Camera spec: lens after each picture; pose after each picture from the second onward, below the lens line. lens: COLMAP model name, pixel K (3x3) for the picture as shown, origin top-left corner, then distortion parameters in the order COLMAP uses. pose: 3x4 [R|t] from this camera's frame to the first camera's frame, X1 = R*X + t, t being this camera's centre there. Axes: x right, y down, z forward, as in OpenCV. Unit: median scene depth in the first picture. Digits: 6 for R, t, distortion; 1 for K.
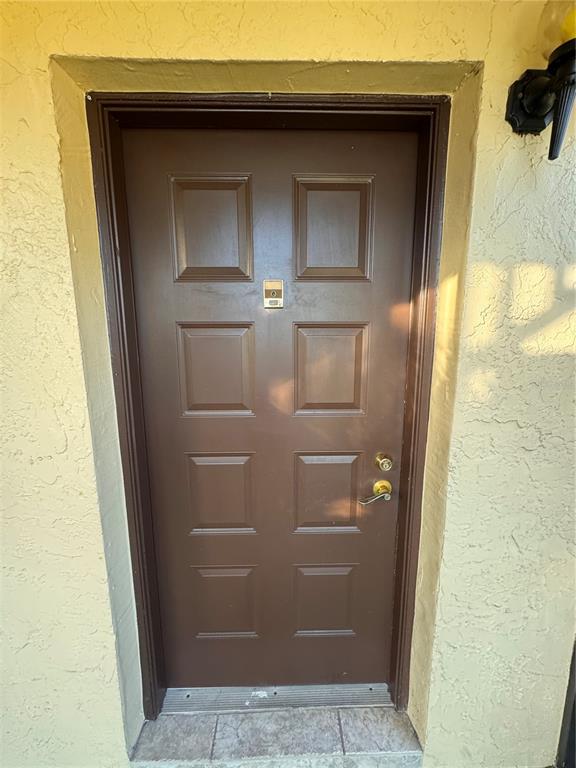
lens RADIAL K [[309.2, 0, 286.2], [0, 309.2, 384.8], [0, 0, 1]] dist [0.002643, 0.000146]
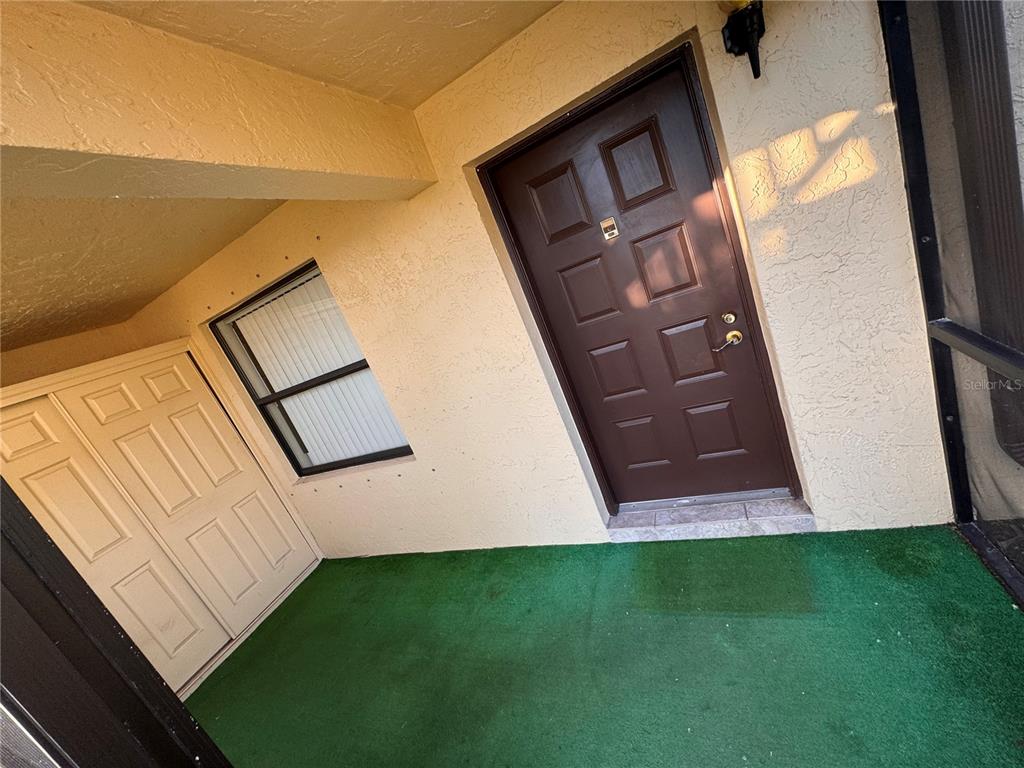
lens RADIAL K [[412.3, 0, 510.4], [0, 412.3, 384.7], [0, 0, 1]] dist [0.002643, 0.000146]
pose [[0.845595, -0.220989, -0.485935, 0.342233], [0.304697, 0.947244, 0.099436, 0.068473], [0.438325, -0.232146, 0.868320, -1.061668]]
